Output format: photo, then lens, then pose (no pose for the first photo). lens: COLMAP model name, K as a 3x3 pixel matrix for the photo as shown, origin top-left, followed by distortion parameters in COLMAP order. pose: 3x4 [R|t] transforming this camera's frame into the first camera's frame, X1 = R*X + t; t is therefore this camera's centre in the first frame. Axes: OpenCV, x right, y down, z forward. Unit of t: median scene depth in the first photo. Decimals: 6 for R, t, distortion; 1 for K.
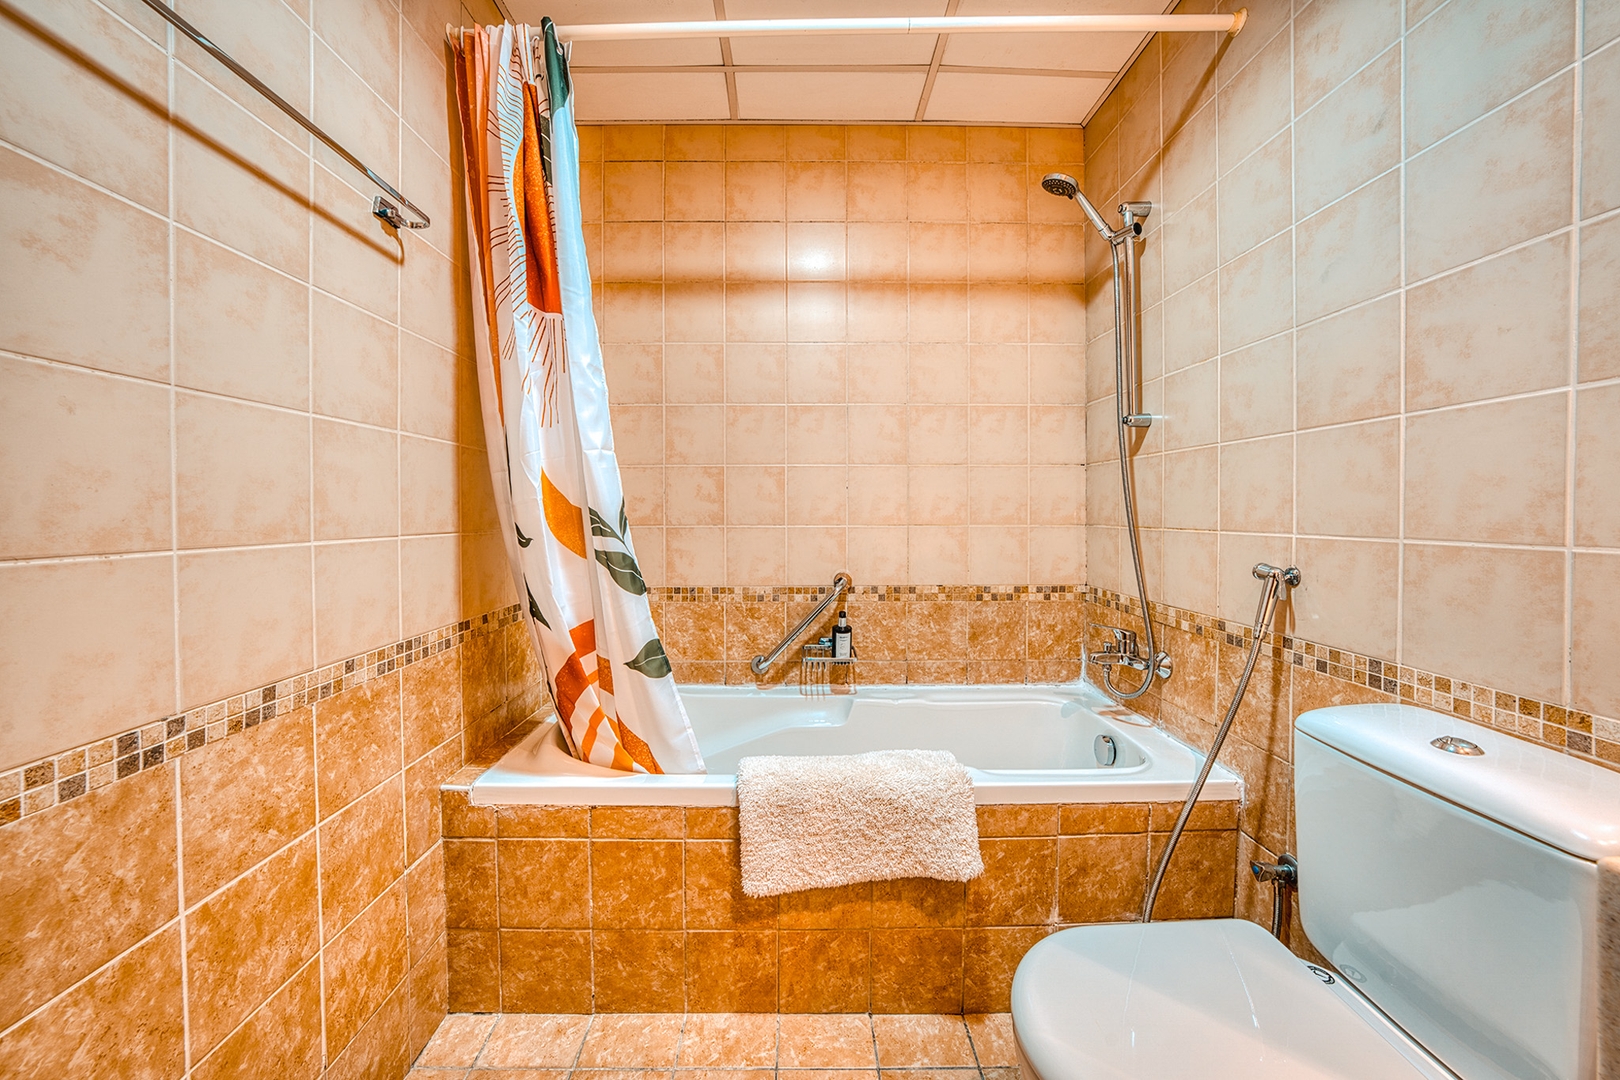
lens RADIAL K [[583.2, 0, 824.8], [0, 583.2, 520.5], [0, 0, 1]] dist [-0.029569, 0.006825]
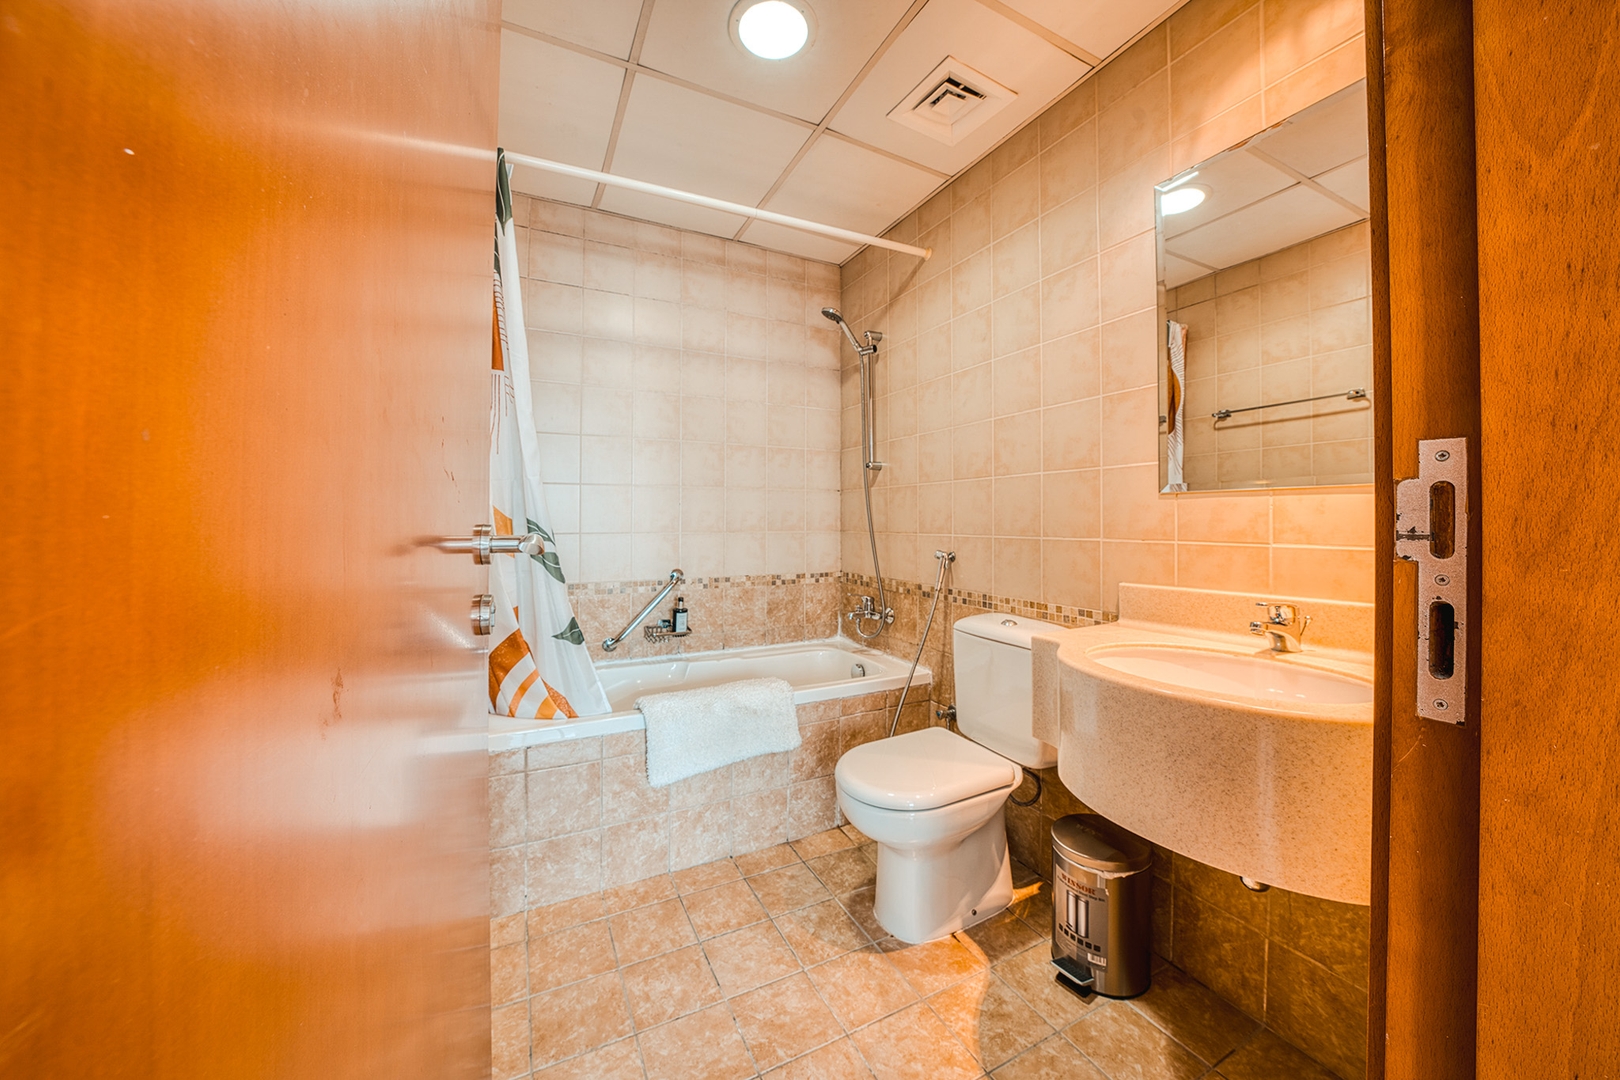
lens RADIAL K [[576.1, 0, 835.4], [0, 576.1, 525.6], [0, 0, 1]] dist [-0.020702, 0.000347]
pose [[0.887678, -0.002669, 0.460456, -0.340196], [0.006169, 0.999962, -0.006096, 0.003761], [-0.460423, 0.008252, 0.887661, -0.433385]]
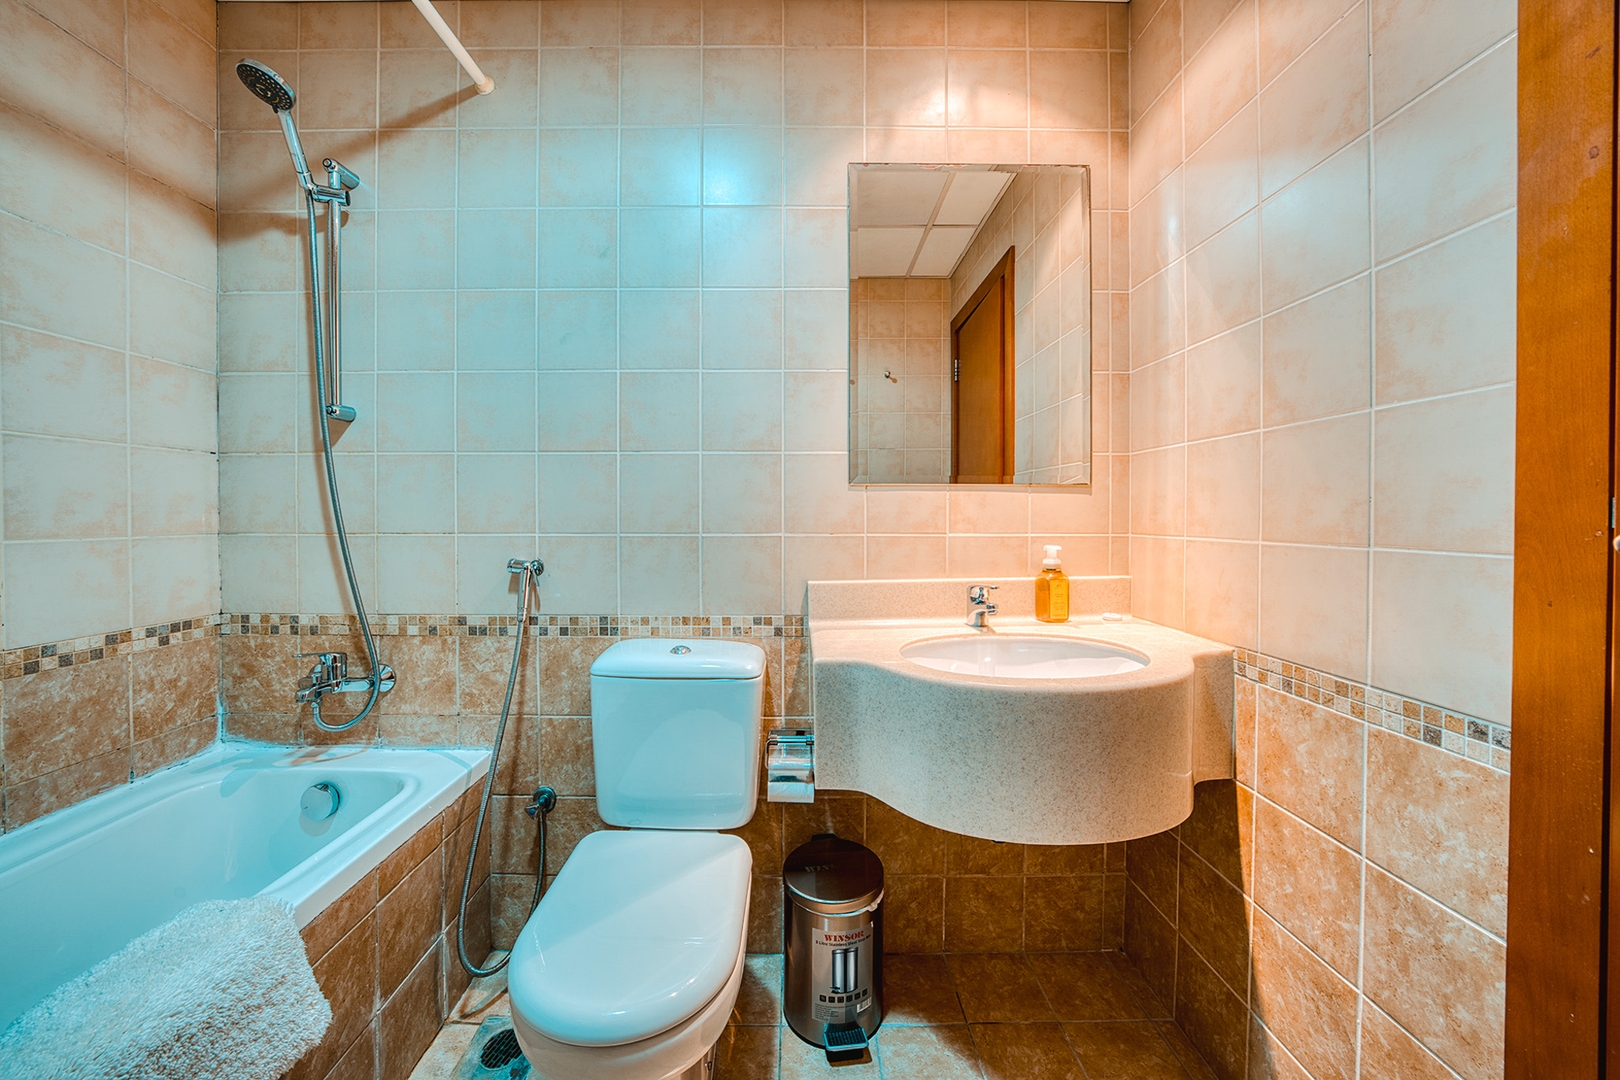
lens RADIAL K [[570.0, 0, 803.5], [0, 570.0, 526.9], [0, 0, 1]] dist [-0.027153, 0.005442]
pose [[0.028726, -0.019773, 0.999392, -0.341847], [0.015626, 0.999691, 0.019330, -0.004663], [-0.999465, 0.015061, 0.029026, 0.314076]]
